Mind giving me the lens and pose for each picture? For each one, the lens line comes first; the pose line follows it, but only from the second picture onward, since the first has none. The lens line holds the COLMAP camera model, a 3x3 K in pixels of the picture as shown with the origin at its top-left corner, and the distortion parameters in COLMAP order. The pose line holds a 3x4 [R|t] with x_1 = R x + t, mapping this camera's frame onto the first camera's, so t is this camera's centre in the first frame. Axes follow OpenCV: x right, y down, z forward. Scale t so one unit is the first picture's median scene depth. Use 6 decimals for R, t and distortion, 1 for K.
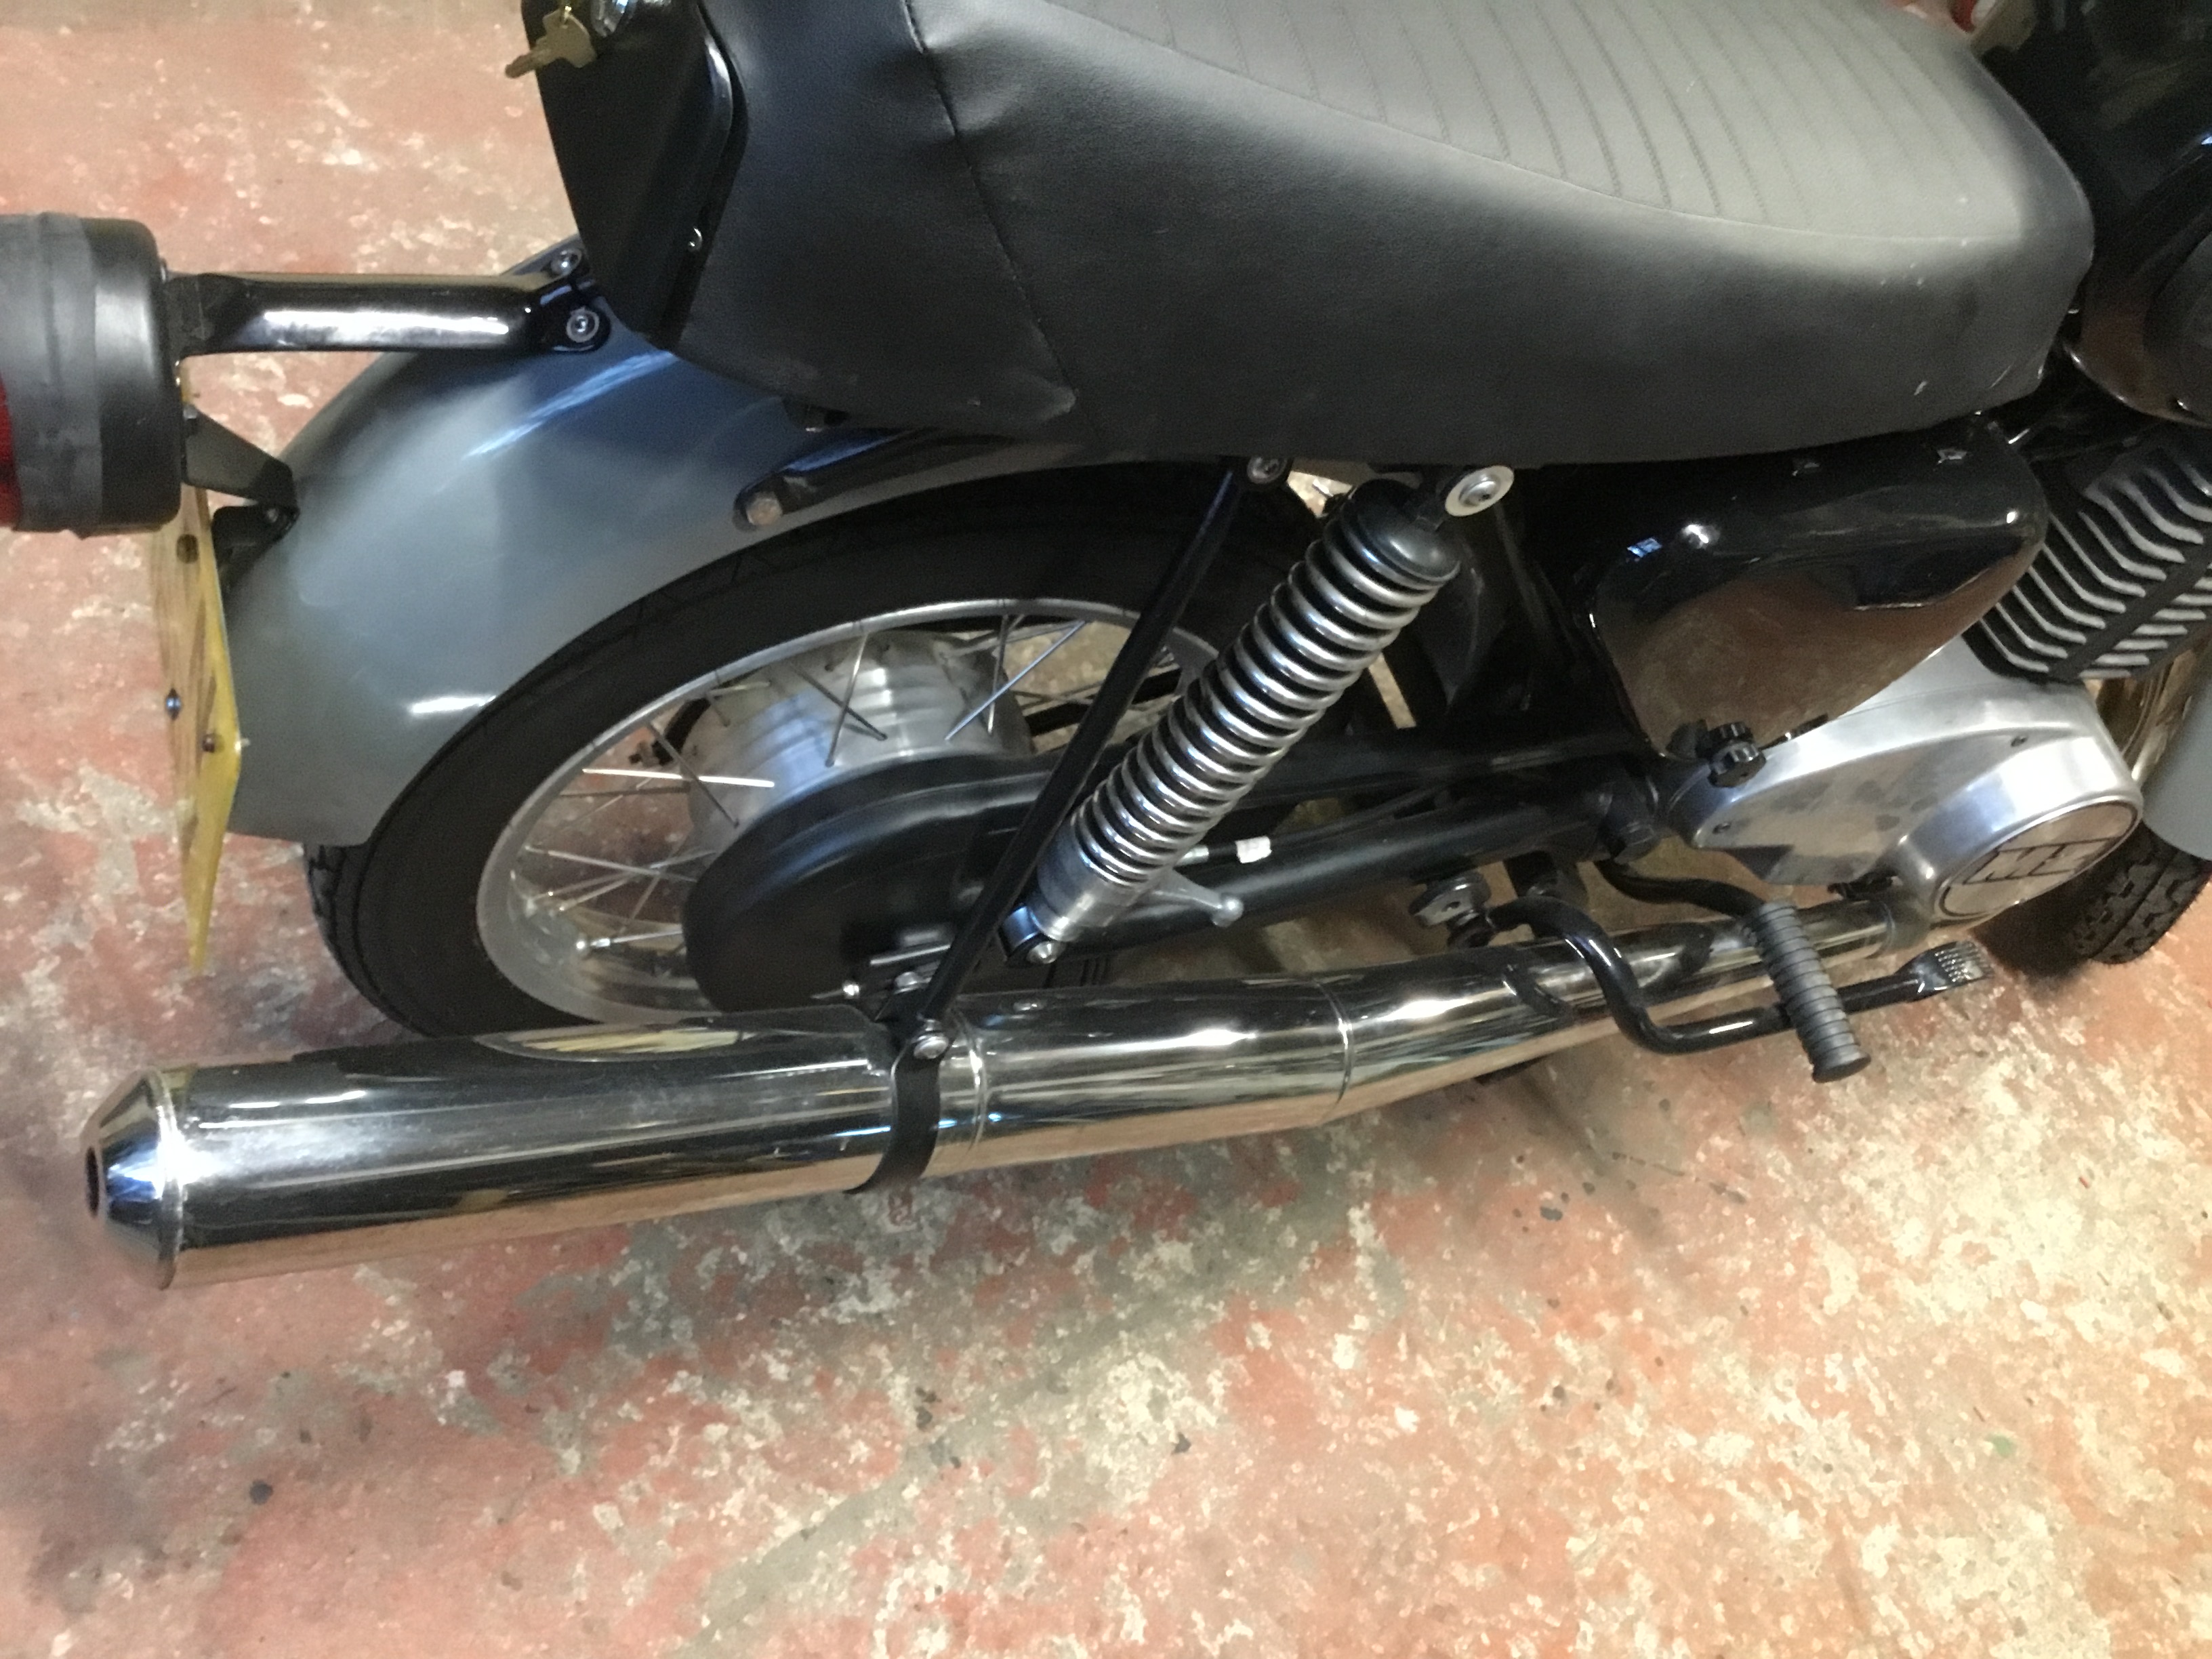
lens RADIAL K [[1998.4, 0, 1106.0], [0, 1998.4, 827.3], [0, 0, 1]] dist [0.123292, -0.280449]
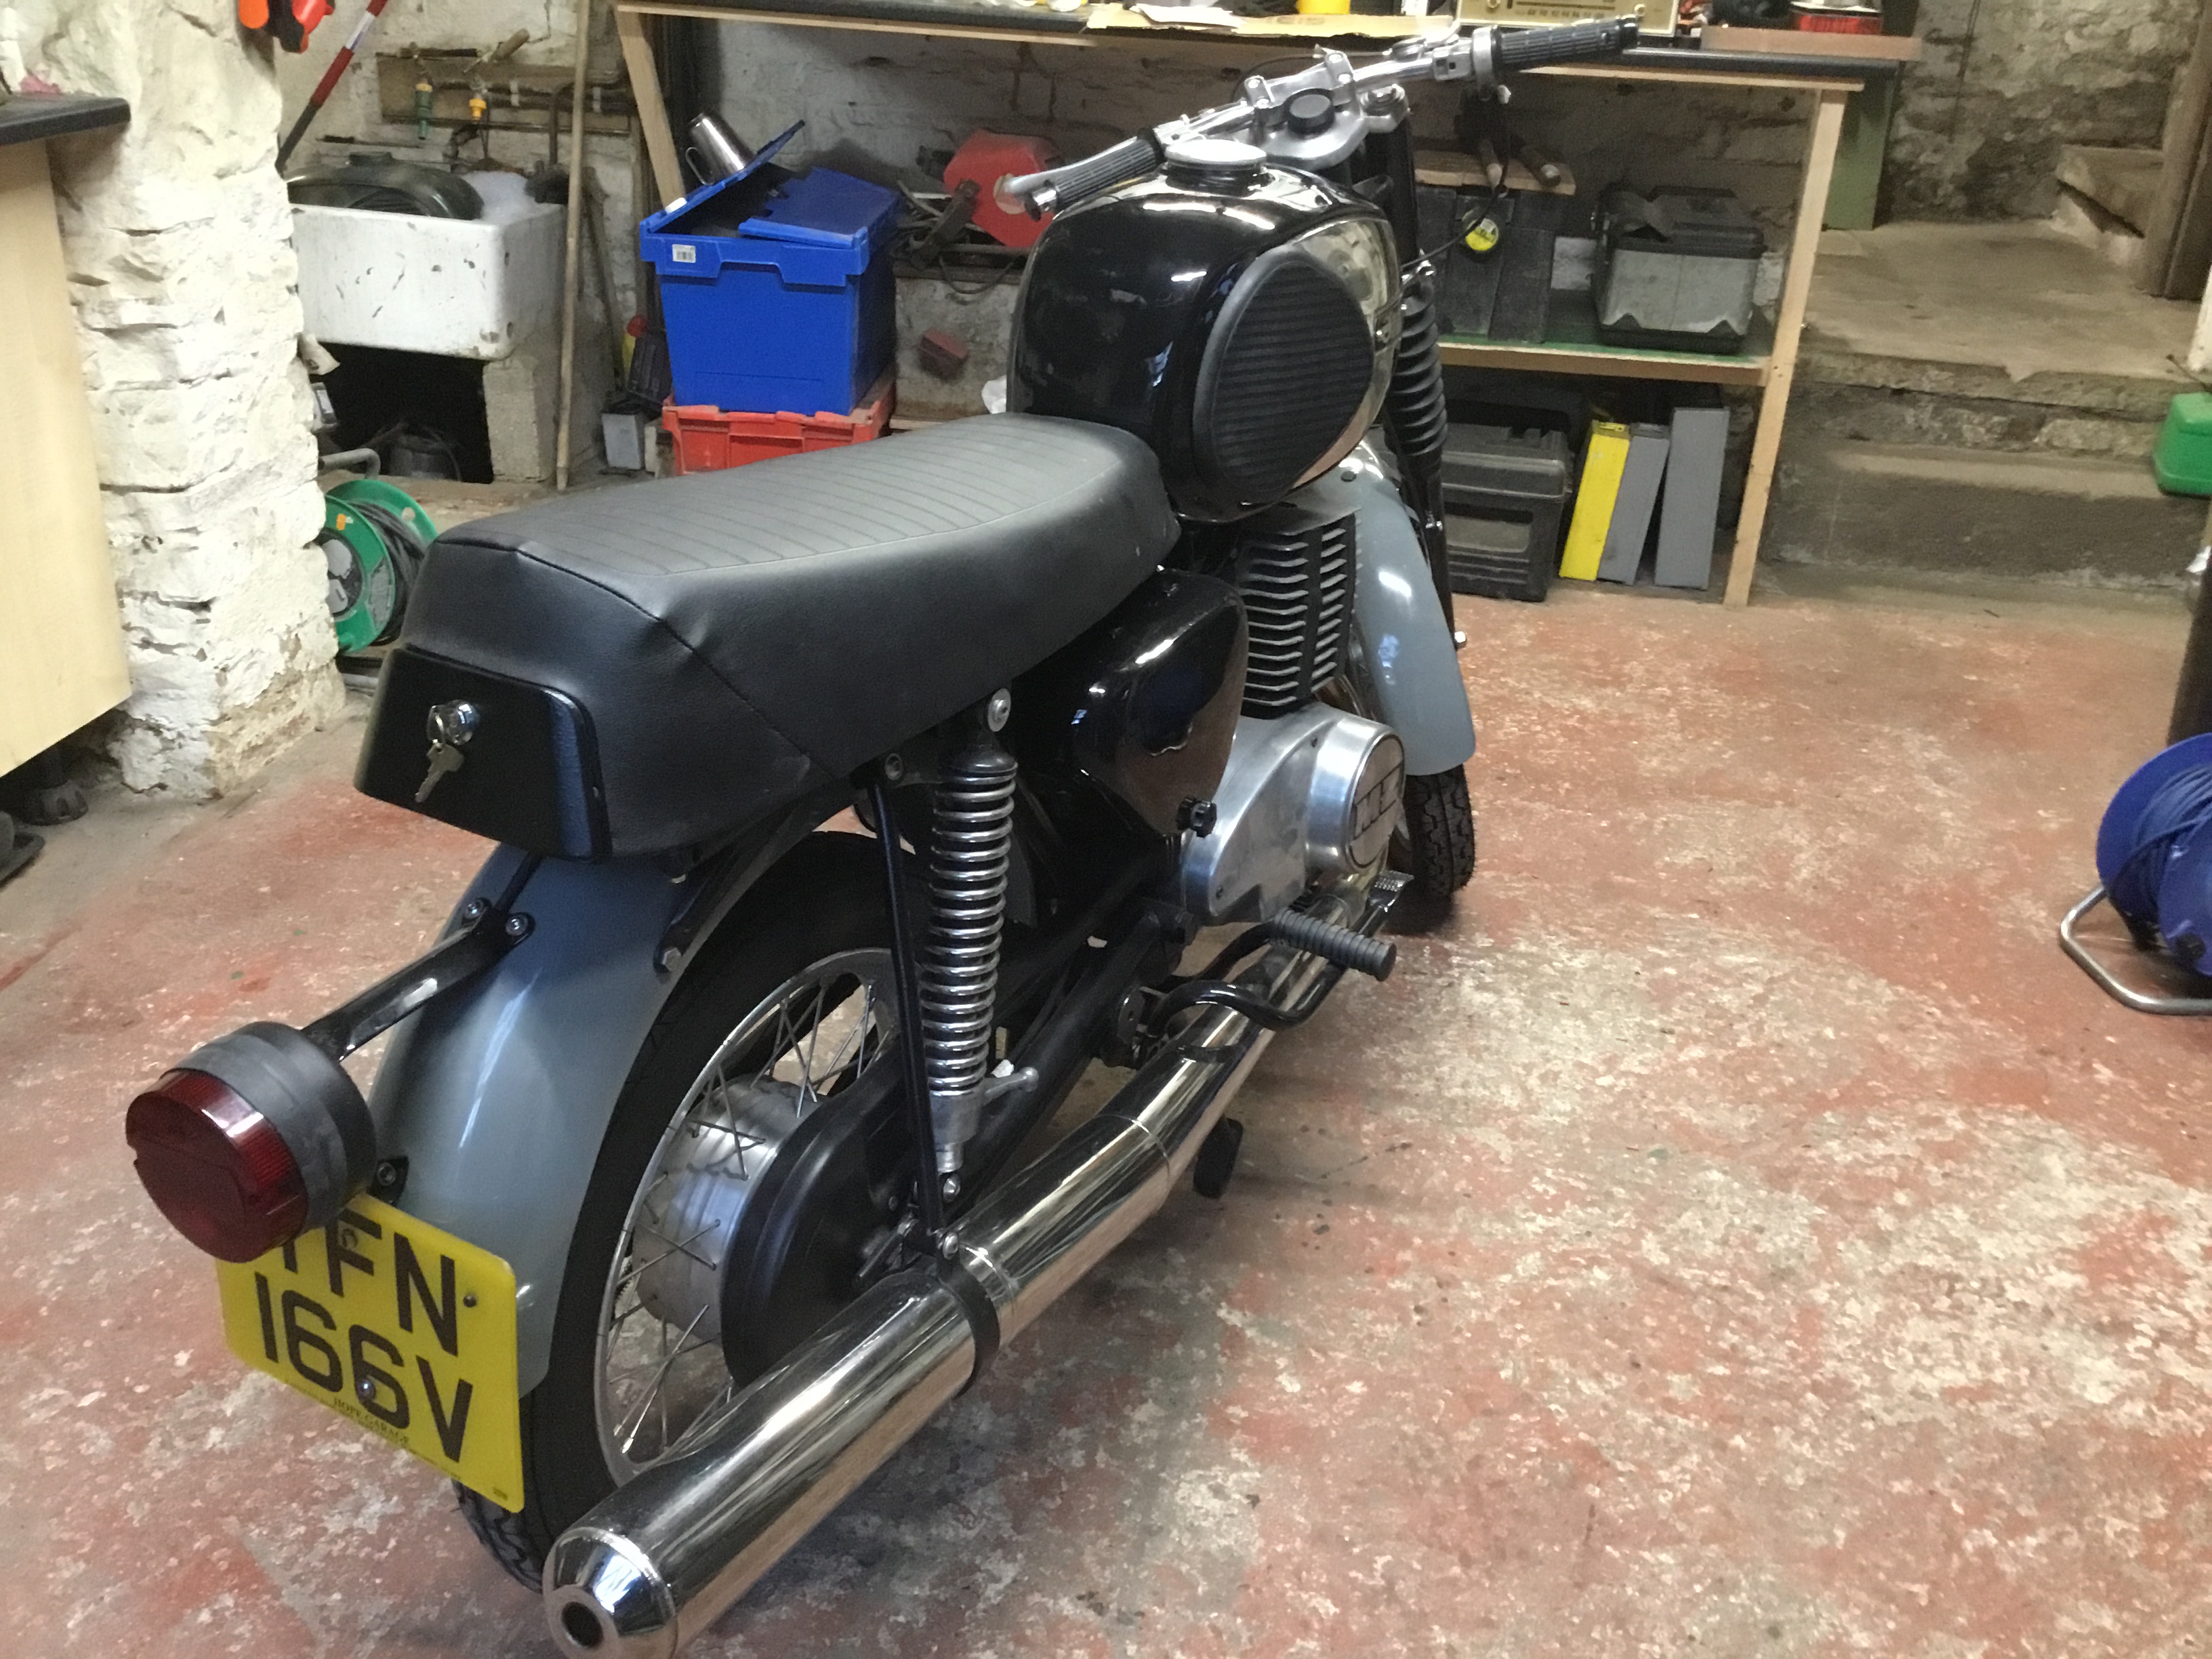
lens RADIAL K [[1976.1, 0, 1095.9], [0, 1976.1, 834.7], [0, 0, 1]] dist [0.116870, -0.152933]
pose [[0.719964, -0.572690, 0.392018, -0.268528], [0.669620, 0.721662, -0.175537, 0.145953], [-0.182376, 0.388883, 0.903055, -0.269027]]
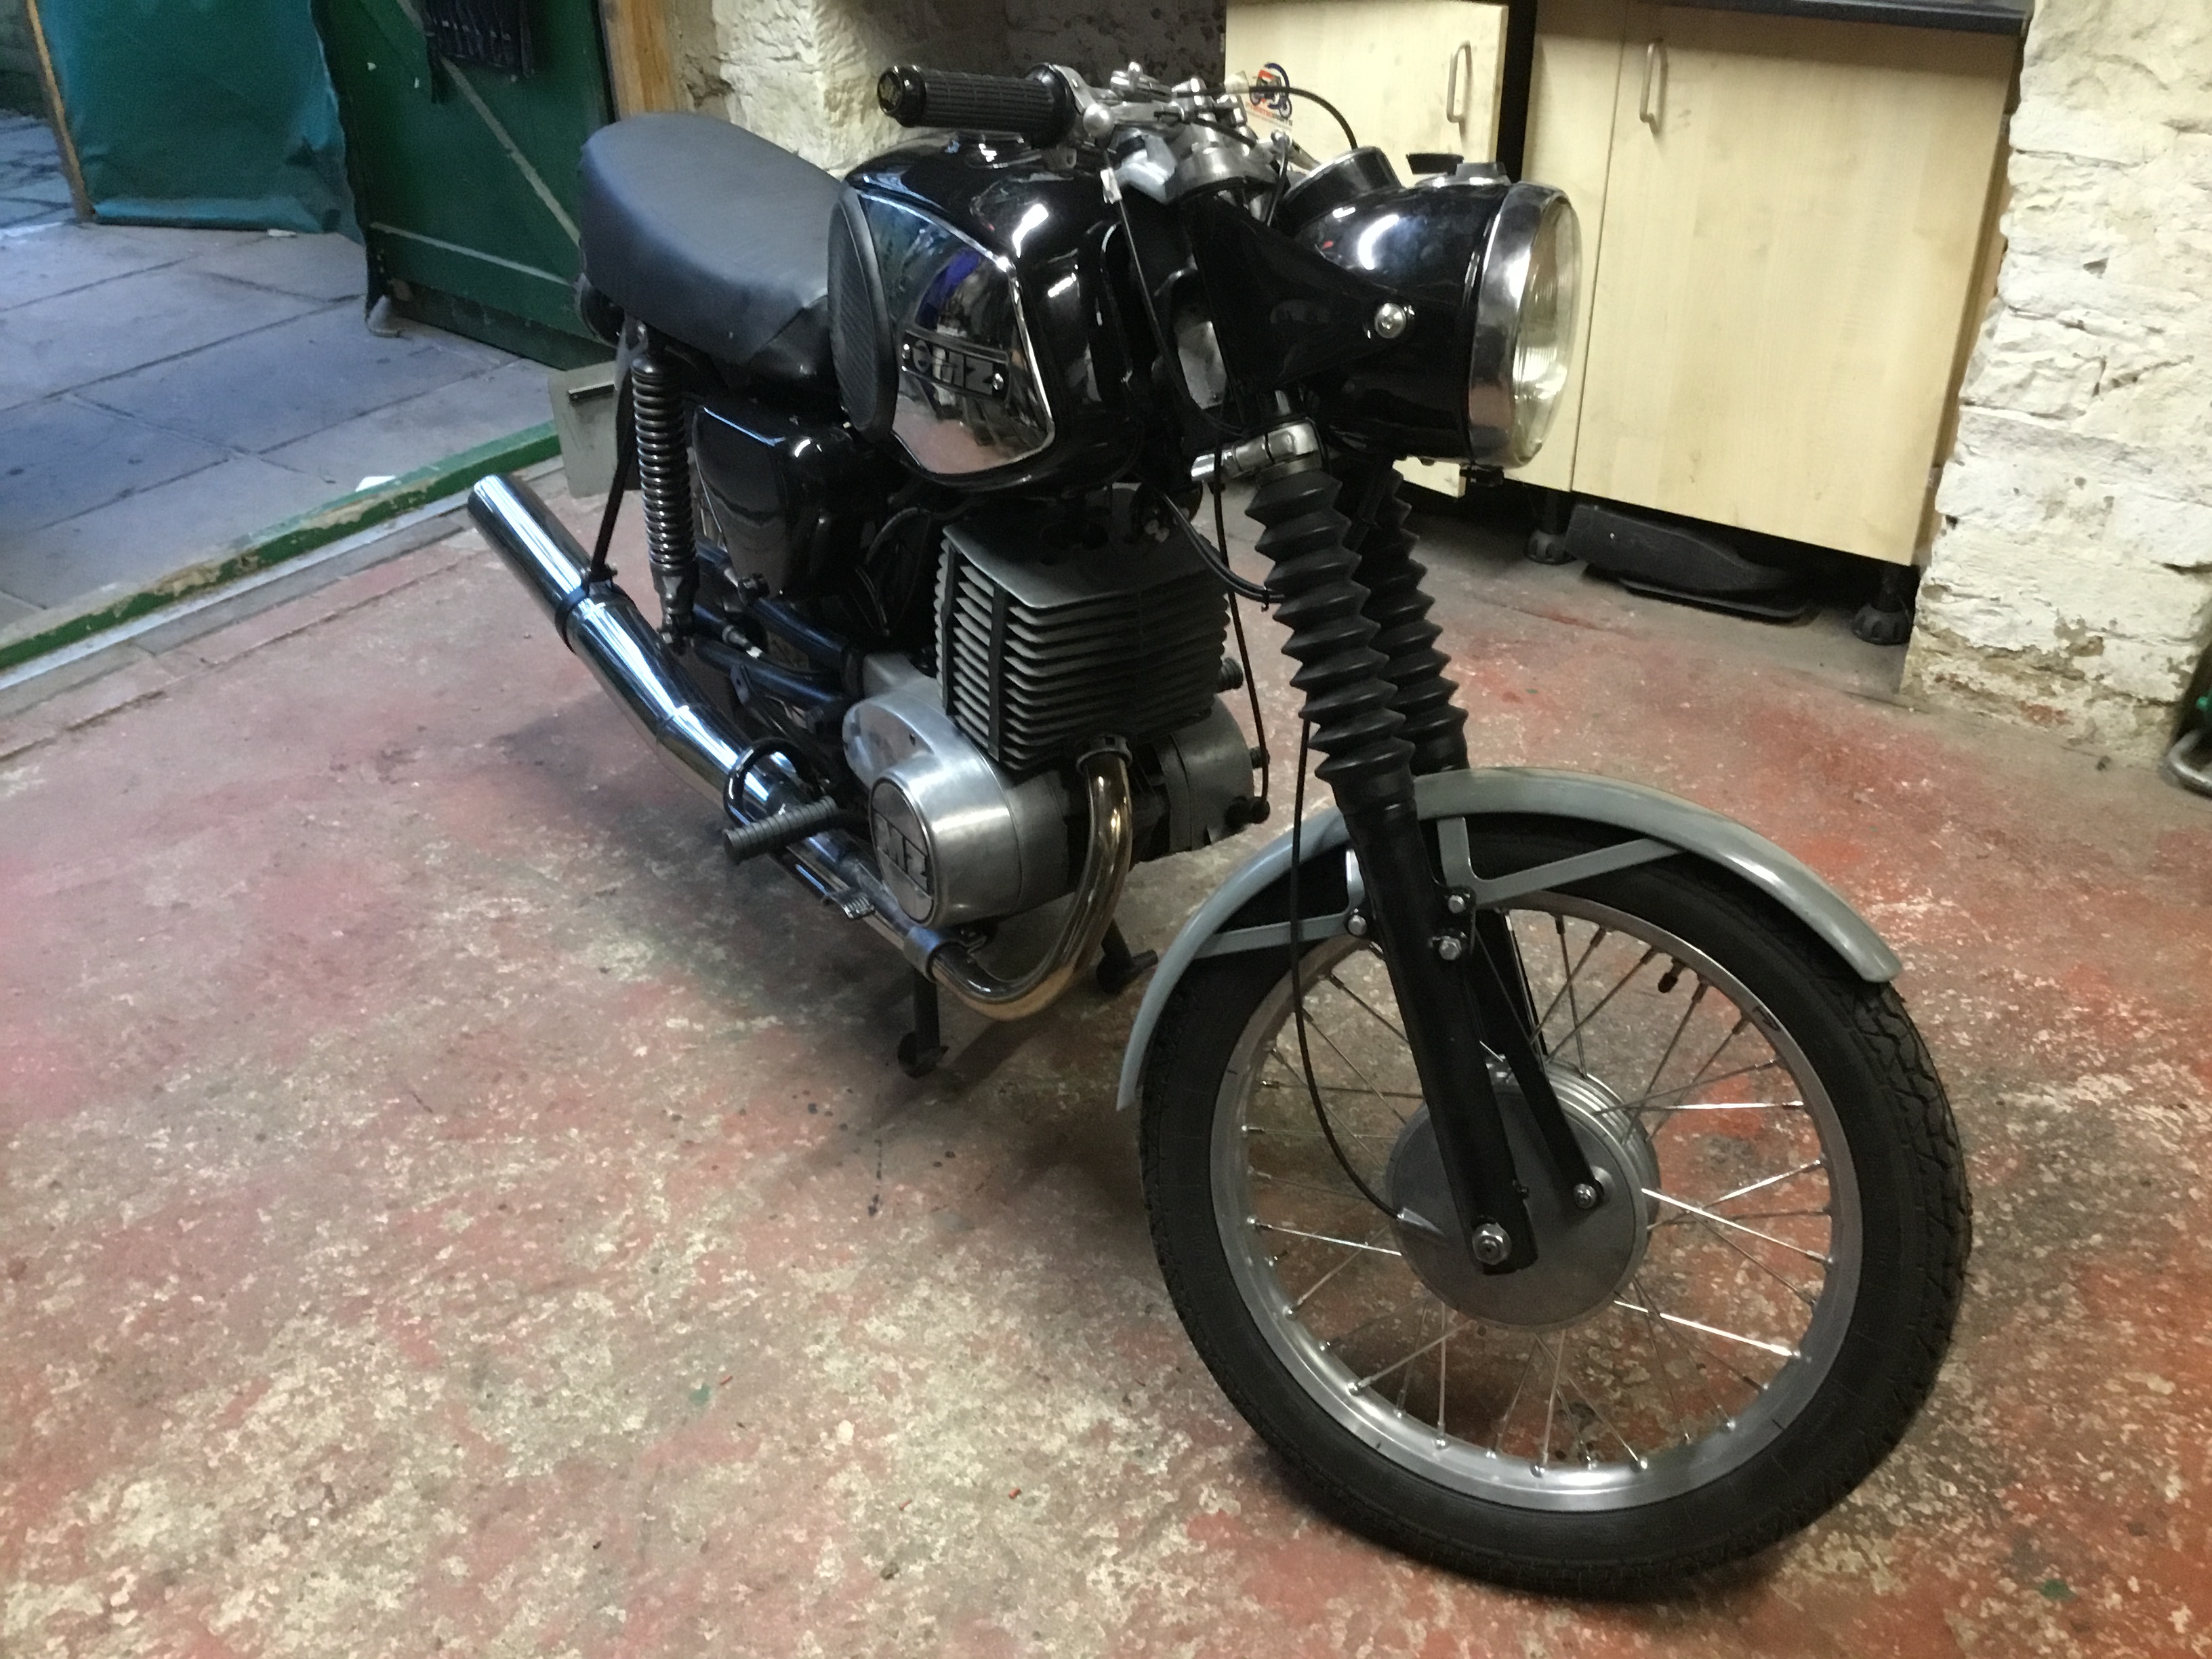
lens RADIAL K [[2030.1, 0, 1094.0], [0, 2030.1, 827.5], [0, 0, 1]] dist [0.110669, -0.153902]
pose [[0.175383, 0.143344, -0.974009, 1.735210], [-0.739175, 0.672649, -0.034105, -0.037136], [0.650277, 0.725945, 0.223928, 0.727434]]
